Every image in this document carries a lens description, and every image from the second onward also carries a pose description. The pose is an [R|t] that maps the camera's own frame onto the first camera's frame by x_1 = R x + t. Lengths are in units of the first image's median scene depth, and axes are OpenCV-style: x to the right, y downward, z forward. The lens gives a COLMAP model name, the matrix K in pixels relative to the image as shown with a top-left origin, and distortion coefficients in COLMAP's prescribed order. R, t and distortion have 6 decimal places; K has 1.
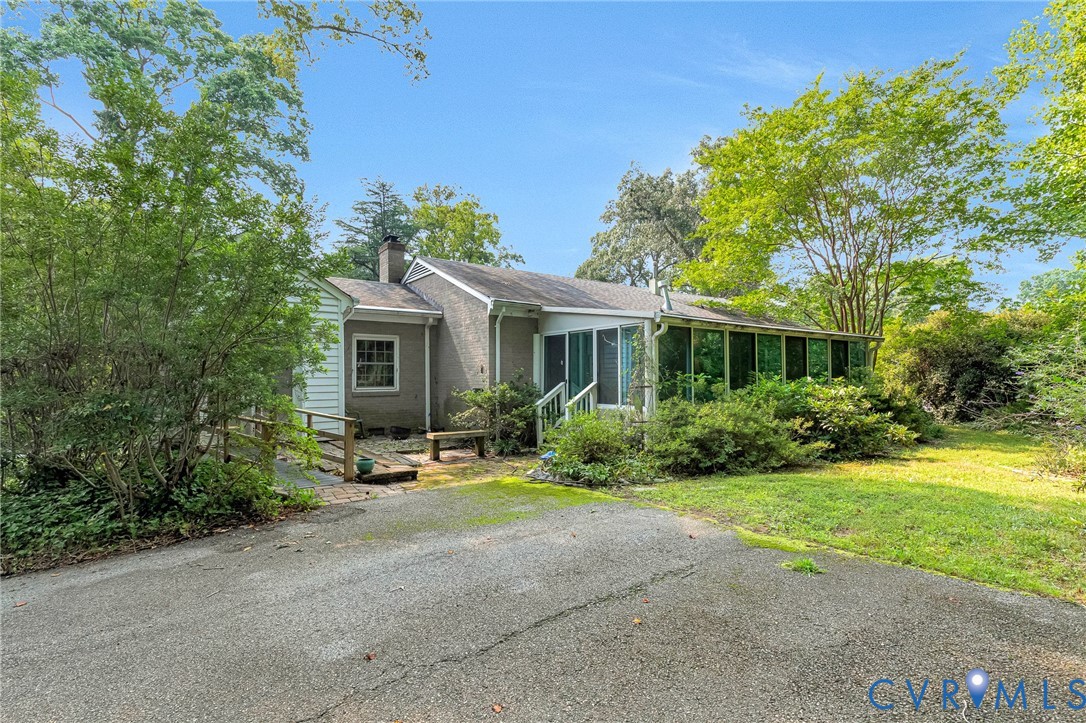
lens RADIAL K [[517.9, 0, 539.6], [0, 517.9, 366.0], [0, 0, 1]] dist [0.008182, 0.000327]
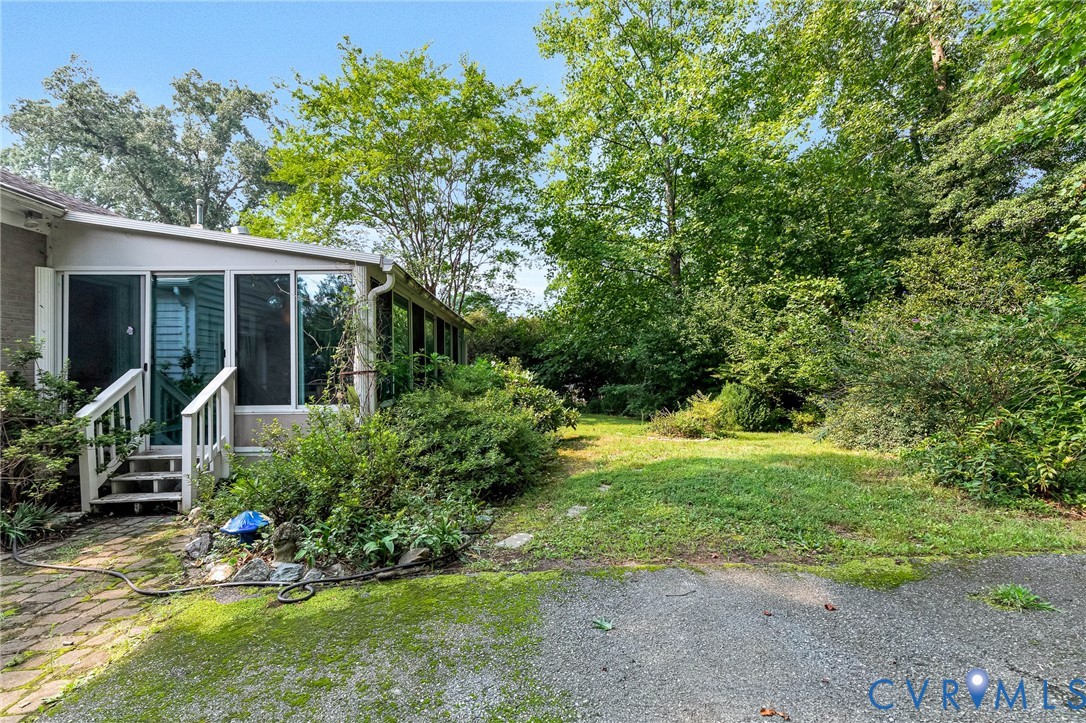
lens RADIAL K [[517.9, 0, 561.6], [0, 517.9, 365.9], [0, 0, 1]] dist [0.008182, 0.000327]
pose [[0.558992, 0.002344, 0.829170, -0.139464], [-0.009918, 0.999943, 0.003860, 0.020999], [-0.829114, -0.010381, 0.558983, 0.350898]]
